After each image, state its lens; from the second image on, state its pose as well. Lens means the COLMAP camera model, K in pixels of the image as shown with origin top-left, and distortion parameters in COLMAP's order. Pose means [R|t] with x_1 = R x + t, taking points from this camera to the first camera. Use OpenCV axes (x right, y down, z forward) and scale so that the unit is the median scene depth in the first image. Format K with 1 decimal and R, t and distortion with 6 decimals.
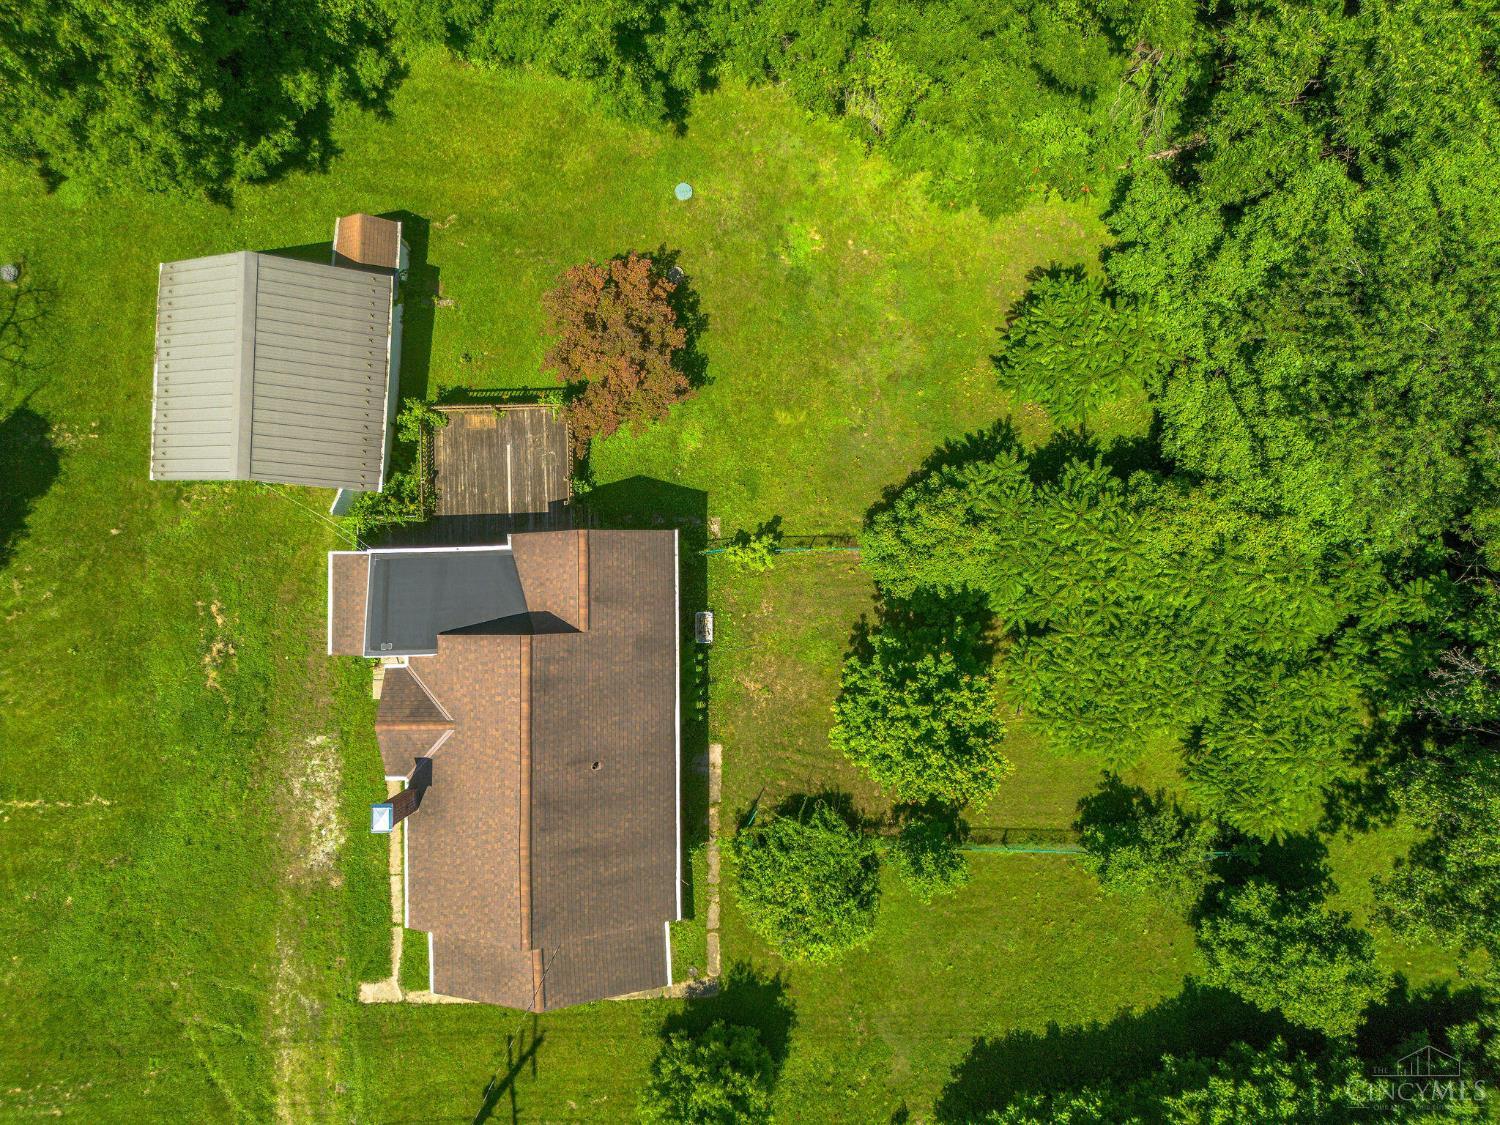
lens RADIAL K [[1053.9, 0, 750.0], [0, 1053.9, 562.5], [0, 0, 1]] dist [0.040324, -0.030804]
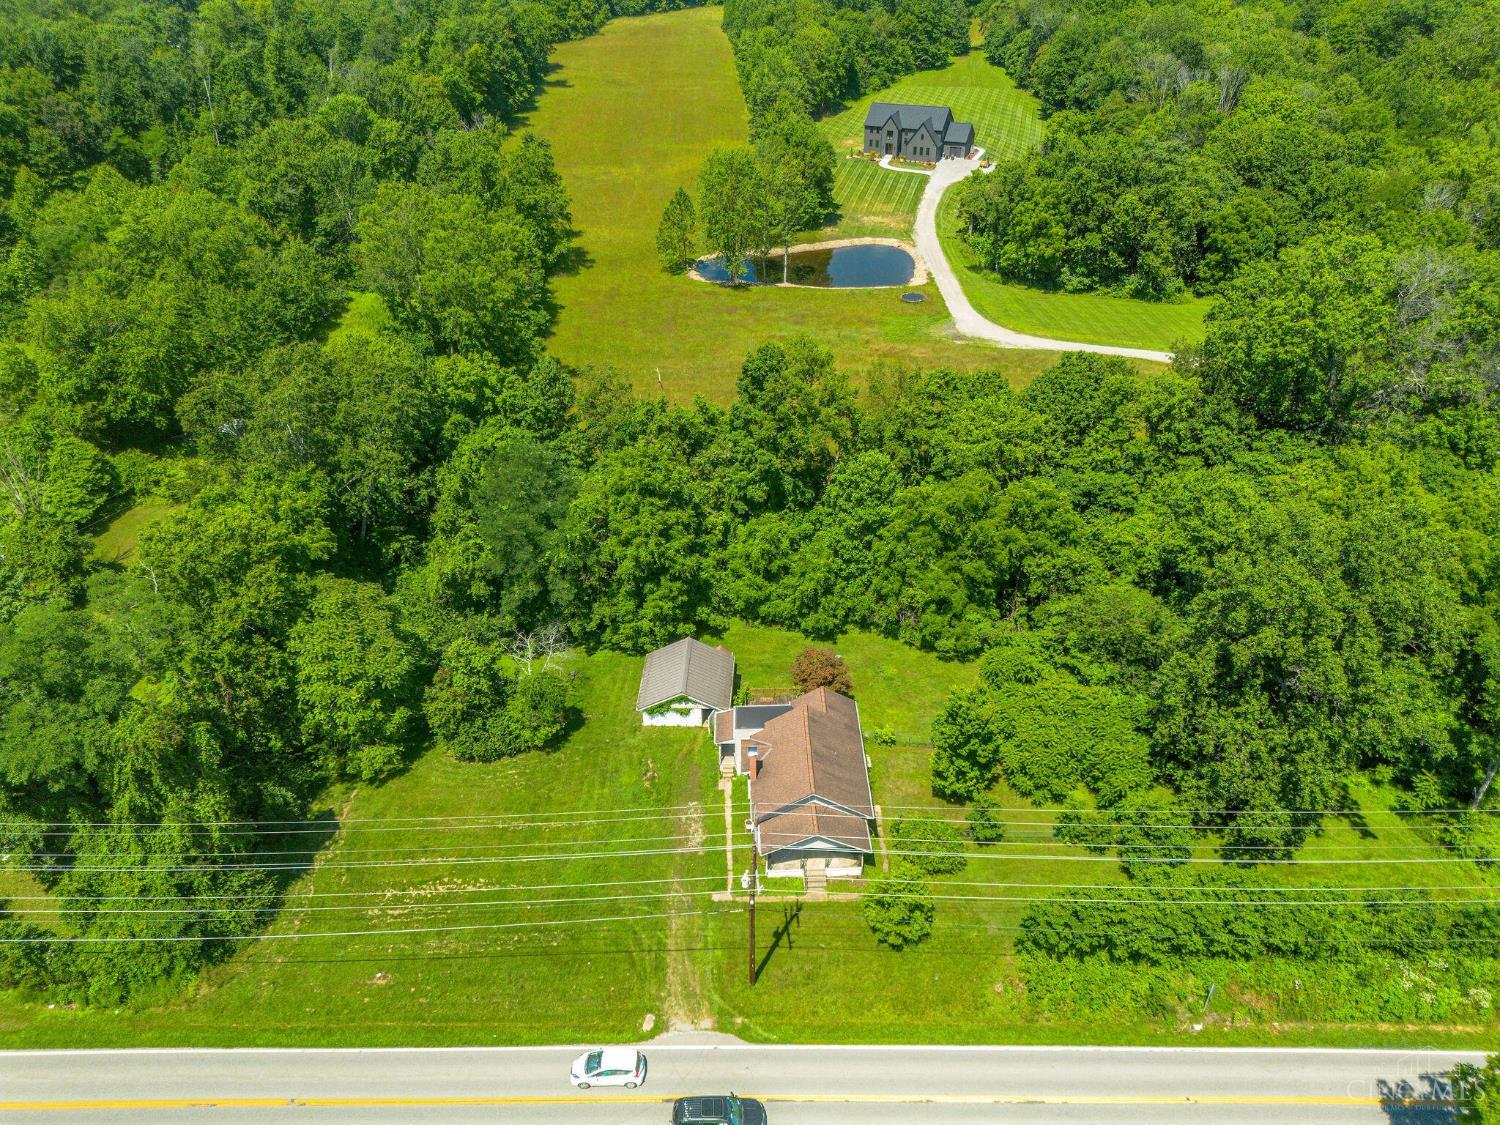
lens RADIAL K [[1053.9, 0, 750.0], [0, 1053.9, 562.5], [0, 0, 1]] dist [0.040324, -0.030804]
pose [[0.999924, -0.012286, 0.001015, -0.289595], [0.007776, 0.564689, -0.825267, 1.685061], [0.009566, 0.825212, 0.564741, -0.630996]]
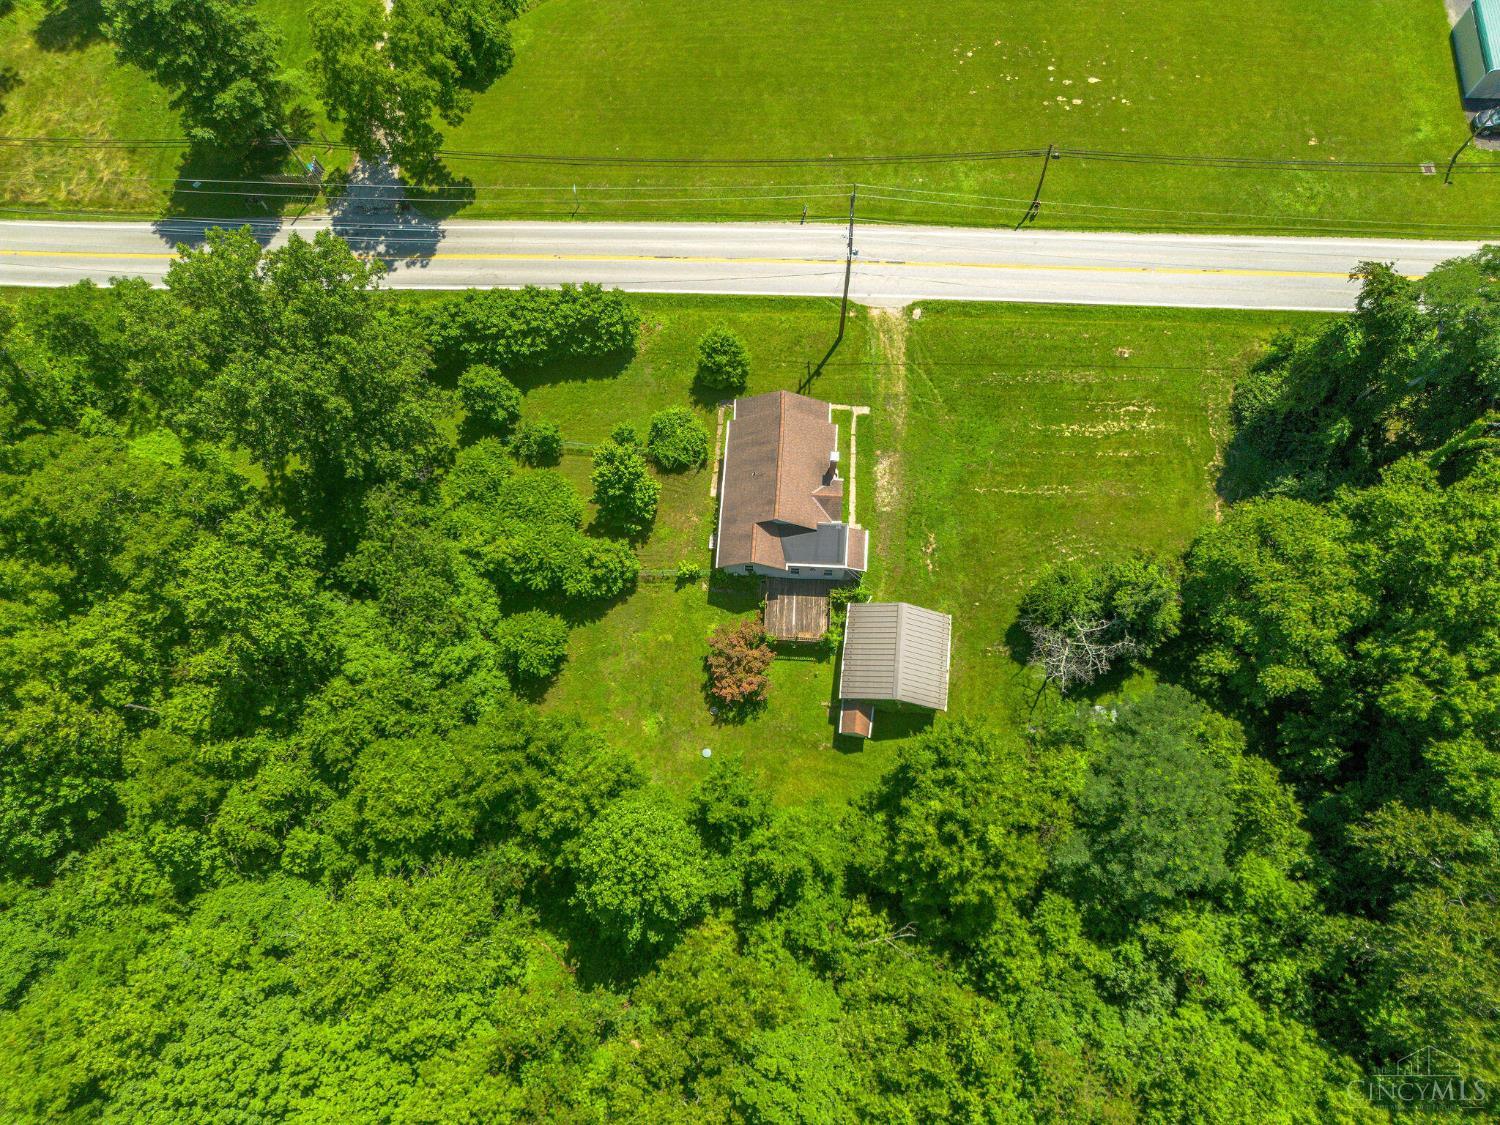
lens RADIAL K [[1053.9, 0, 750.0], [0, 1053.9, 562.5], [0, 0, 1]] dist [0.040324, -0.030804]
pose [[-0.997088, -0.067370, 0.035729, -0.206464], [0.075704, -0.930835, 0.357512, -0.779480], [0.009172, 0.359176, 0.933225, -1.089258]]
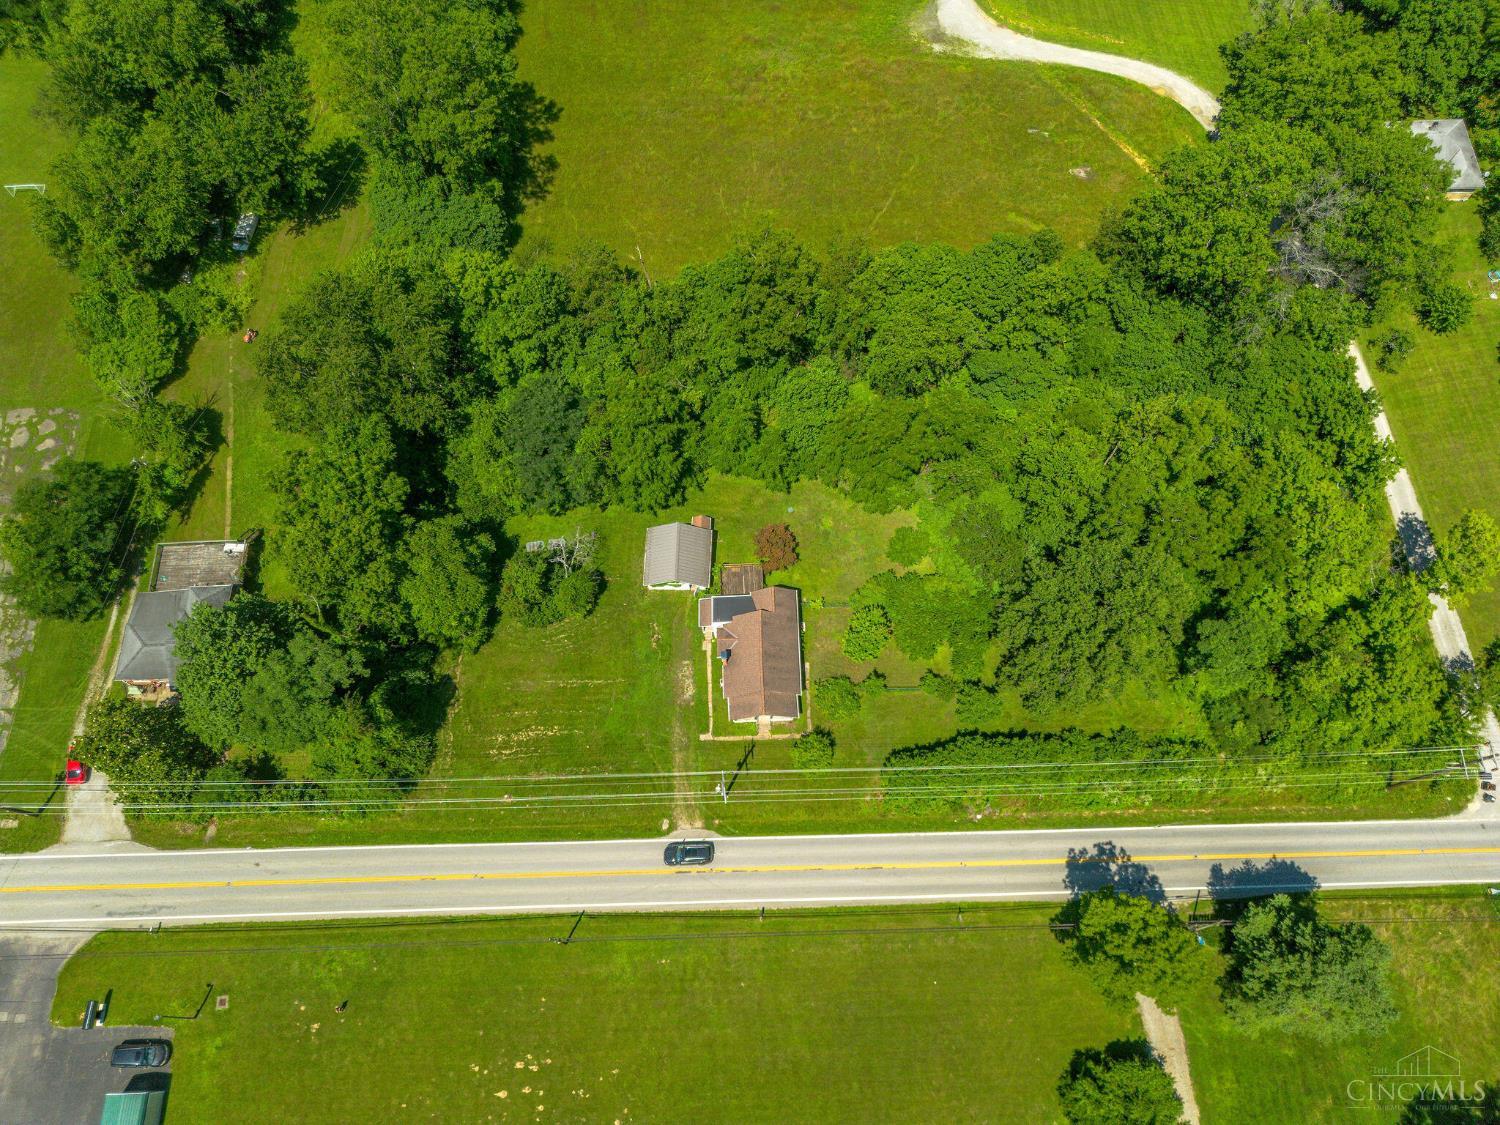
lens RADIAL K [[1053.9, 0, 750.0], [0, 1053.9, 562.5], [0, 0, 1]] dist [0.040324, -0.030804]
pose [[0.999845, -0.017572, -0.000765, -0.203037], [0.016071, 0.930362, -0.366290, 1.084195], [0.007148, 0.366221, 0.930500, -2.159066]]
